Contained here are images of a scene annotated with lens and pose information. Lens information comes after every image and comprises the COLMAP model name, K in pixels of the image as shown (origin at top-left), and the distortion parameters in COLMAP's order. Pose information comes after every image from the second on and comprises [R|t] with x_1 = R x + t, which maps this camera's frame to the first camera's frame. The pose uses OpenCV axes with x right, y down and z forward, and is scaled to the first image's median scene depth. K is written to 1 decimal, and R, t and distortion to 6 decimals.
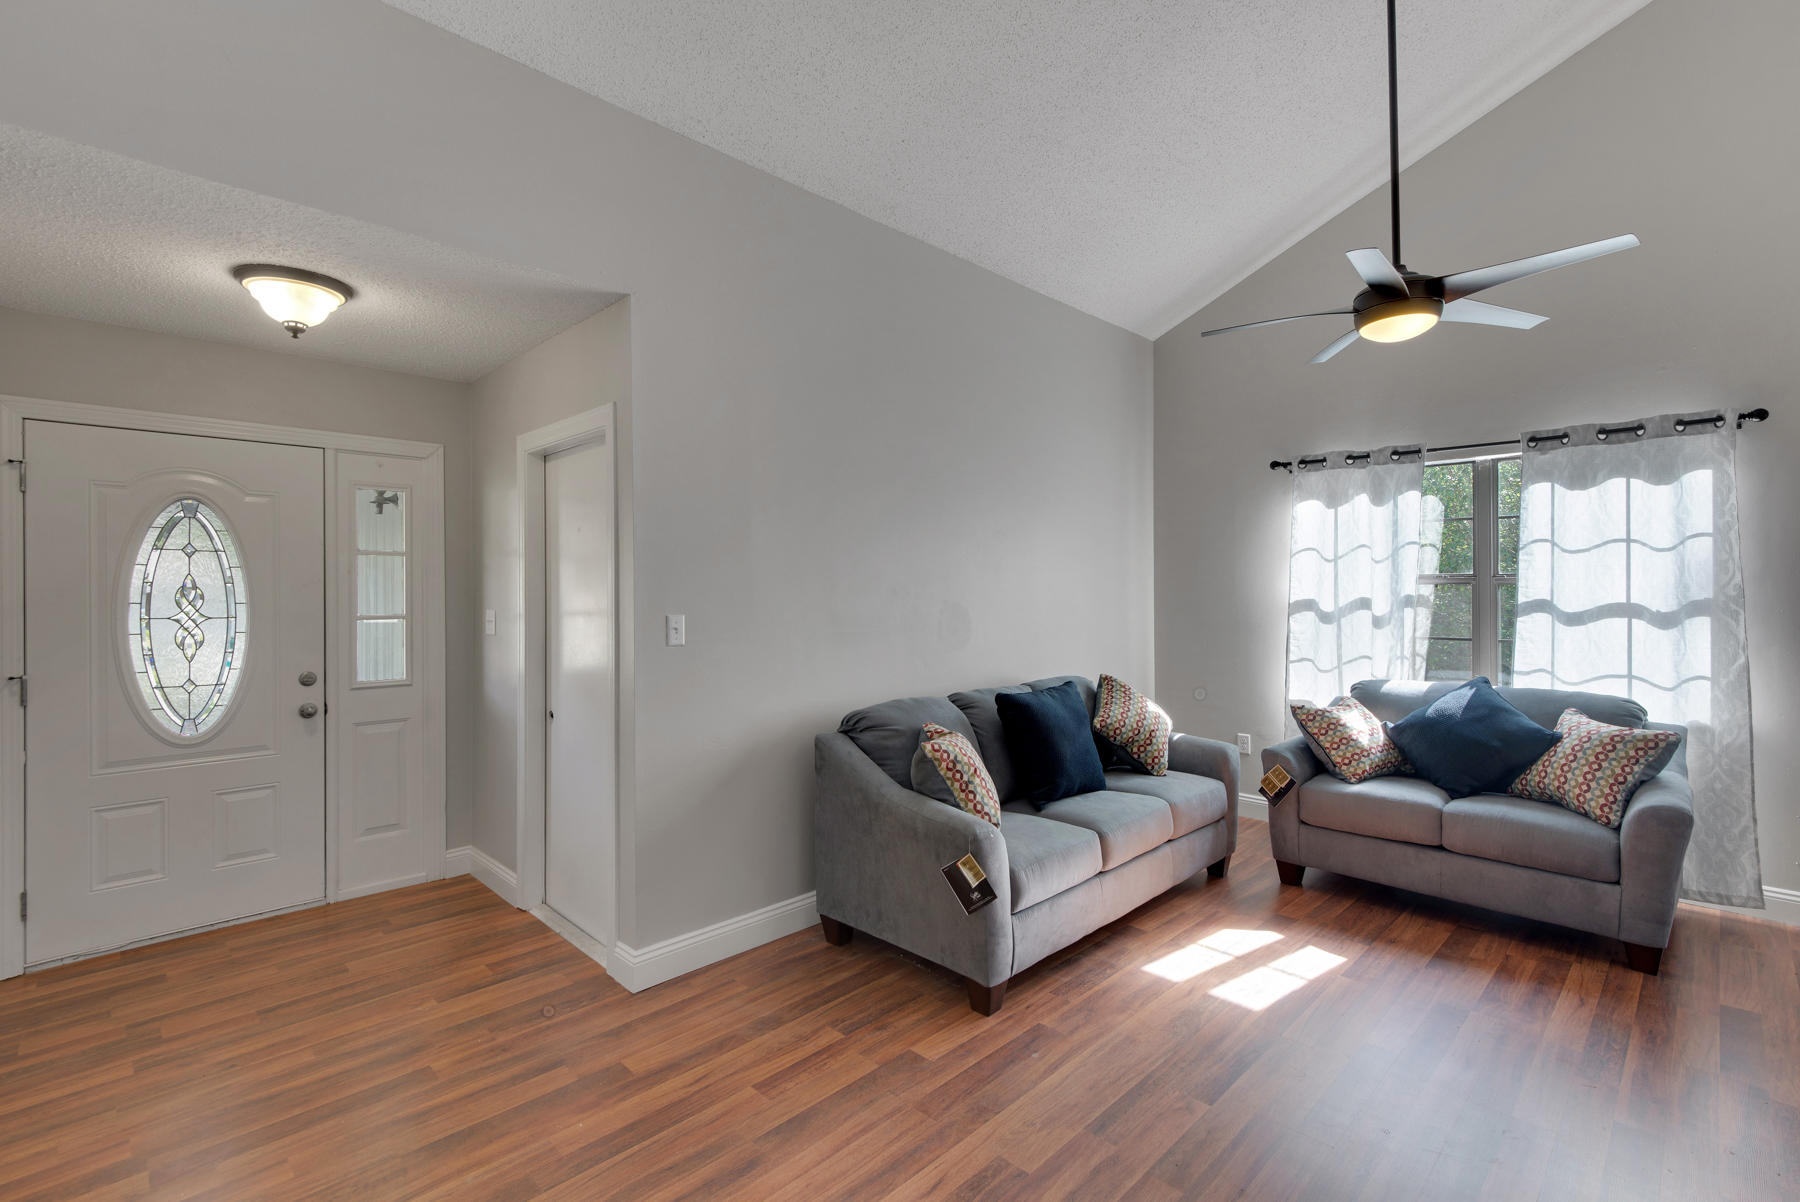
lens RADIAL K [[817.1, 0, 902.7], [0, 817.1, 587.4], [0, 0, 1]] dist [0.030643, -0.018959]
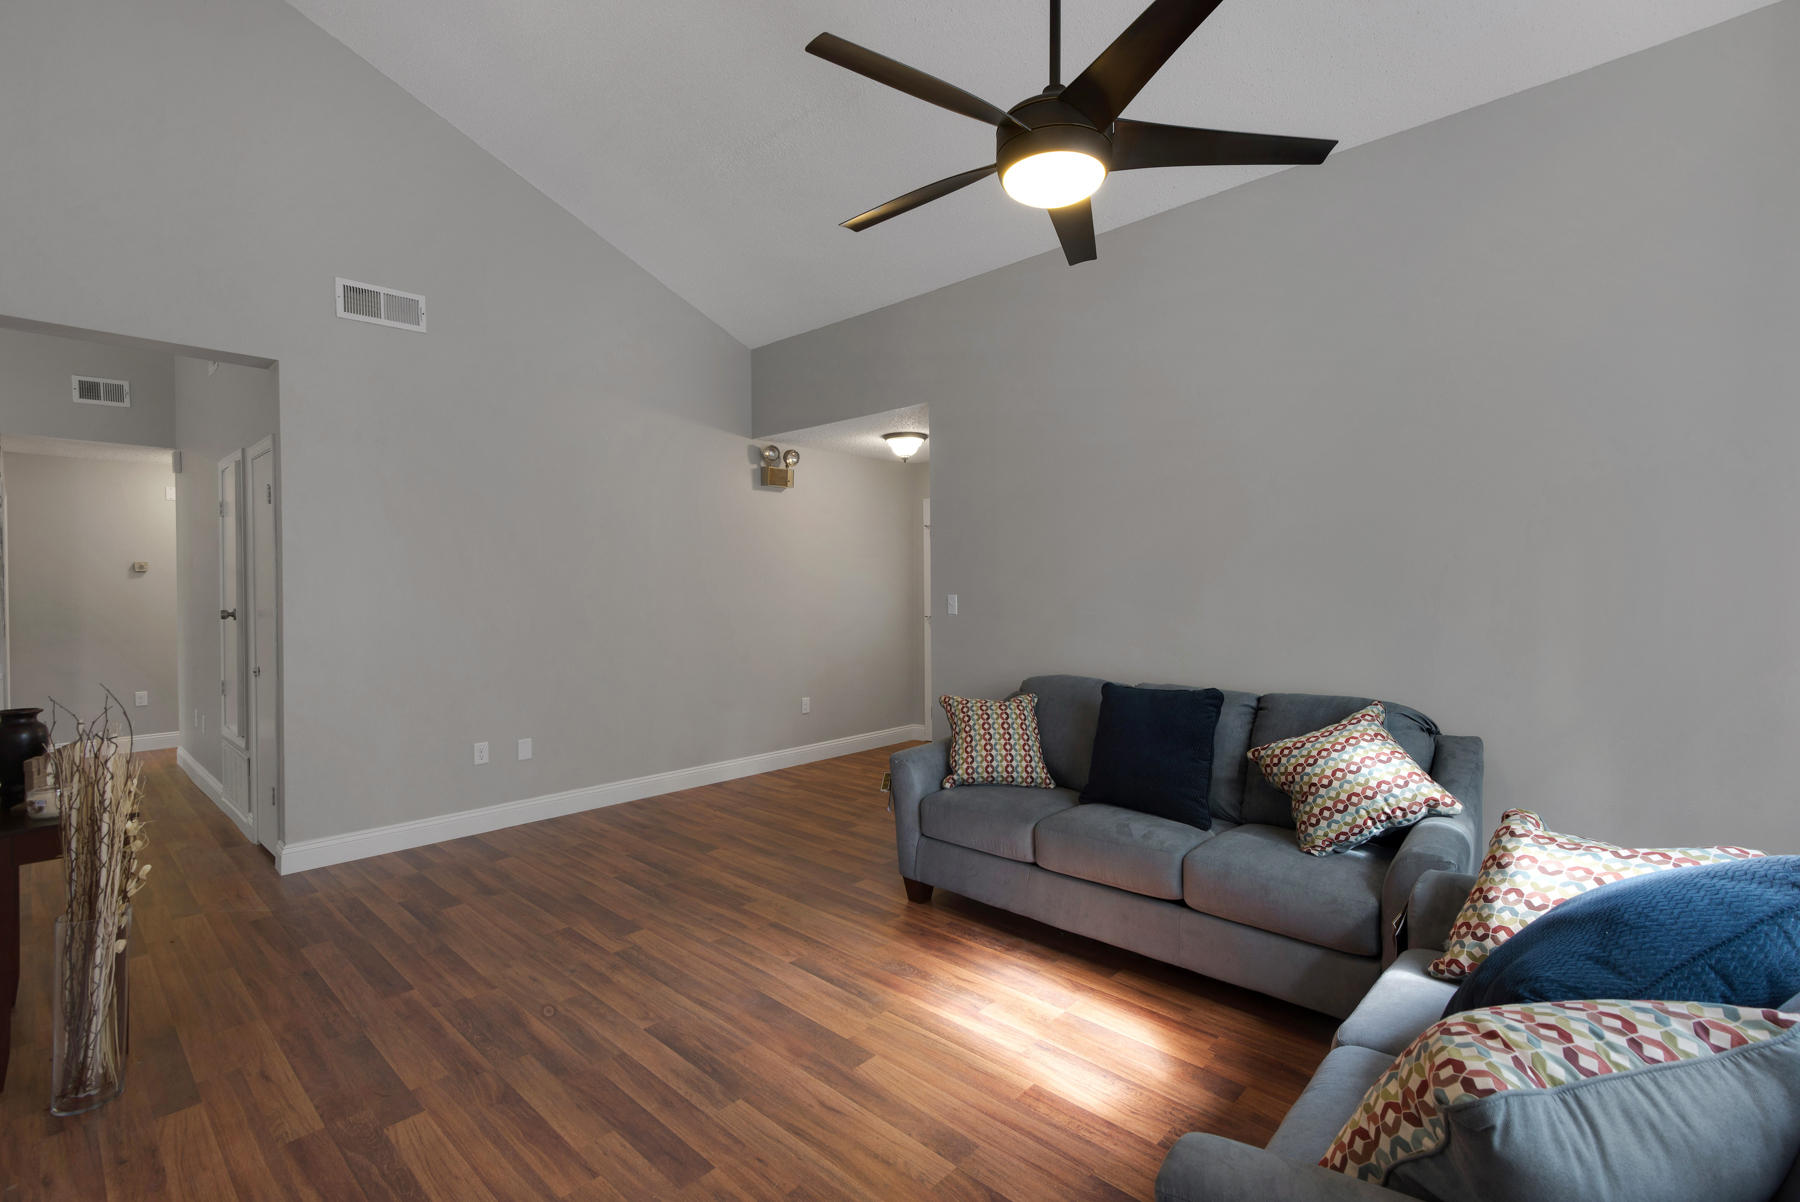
lens RADIAL K [[801.7, 0, 904.8], [0, 801.7, 590.8], [0, 0, 1]] dist [0.021104, -0.013808]
pose [[0.039065, 0.008918, -0.999197, 1.014961], [0.007704, 0.999928, 0.009225, 0.009091], [0.999207, -0.008058, 0.038993, 0.691355]]
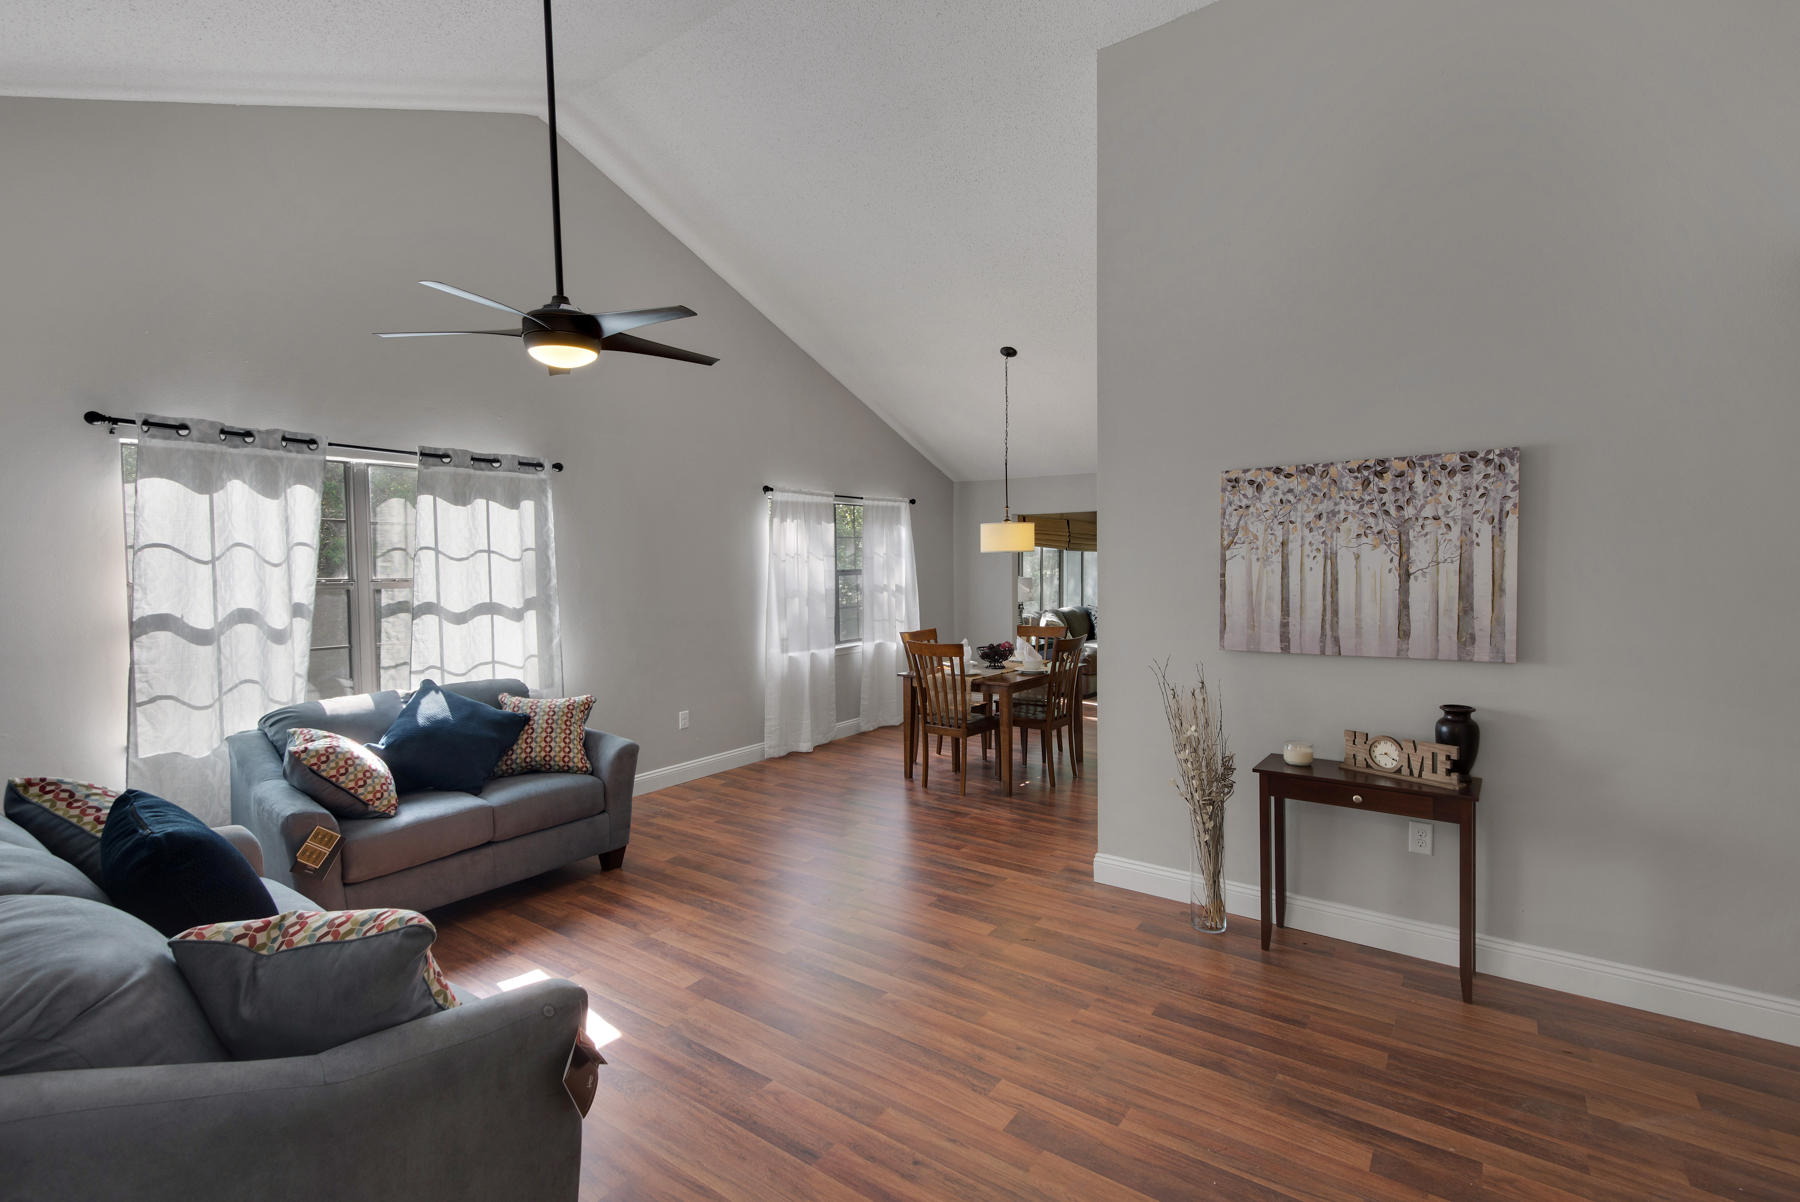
lens RADIAL K [[801.7, 0, 904.8], [0, 801.7, 590.8], [0, 0, 1]] dist [0.021104, -0.013808]
pose [[-0.161081, -0.024542, 0.986636, -0.409150], [0.008747, 0.999616, 0.026293, -0.025175], [-0.986902, 0.012866, -0.160804, 0.599880]]
